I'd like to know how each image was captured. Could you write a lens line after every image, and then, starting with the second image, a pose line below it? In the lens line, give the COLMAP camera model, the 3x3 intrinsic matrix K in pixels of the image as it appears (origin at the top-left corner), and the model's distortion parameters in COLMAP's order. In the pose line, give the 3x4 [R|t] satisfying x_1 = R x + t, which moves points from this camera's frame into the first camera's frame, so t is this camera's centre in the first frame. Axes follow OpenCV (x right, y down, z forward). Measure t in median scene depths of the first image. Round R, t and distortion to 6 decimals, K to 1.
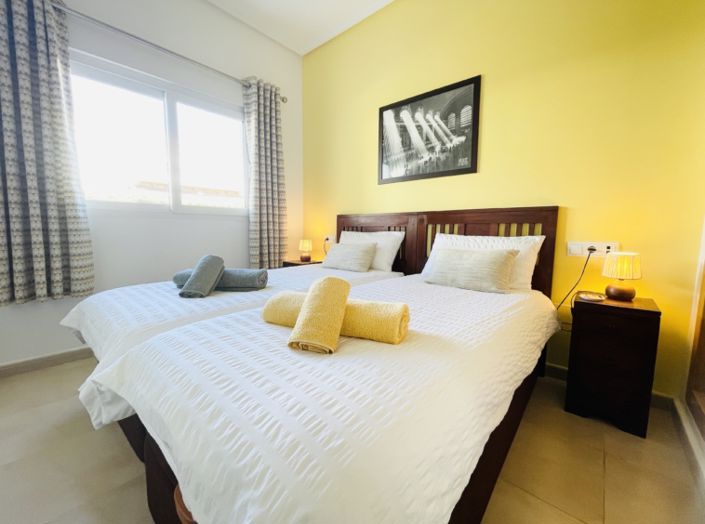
lens RADIAL K [[285.1, 0, 352.5], [0, 285.1, 262.0], [0, 0, 1]] dist [-0.000274, -0.000139]
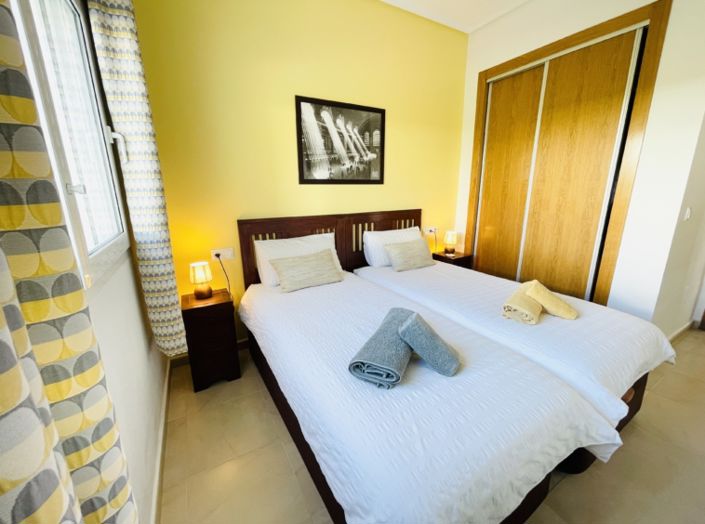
lens RADIAL K [[285.1, 0, 352.5], [0, 285.1, 262.0], [0, 0, 1]] dist [-0.000274, -0.000139]
pose [[0.328117, -0.256747, 0.909077, -0.855873], [0.110087, 0.966191, 0.233144, -0.261037], [-0.938201, 0.023579, 0.345288, 0.615318]]
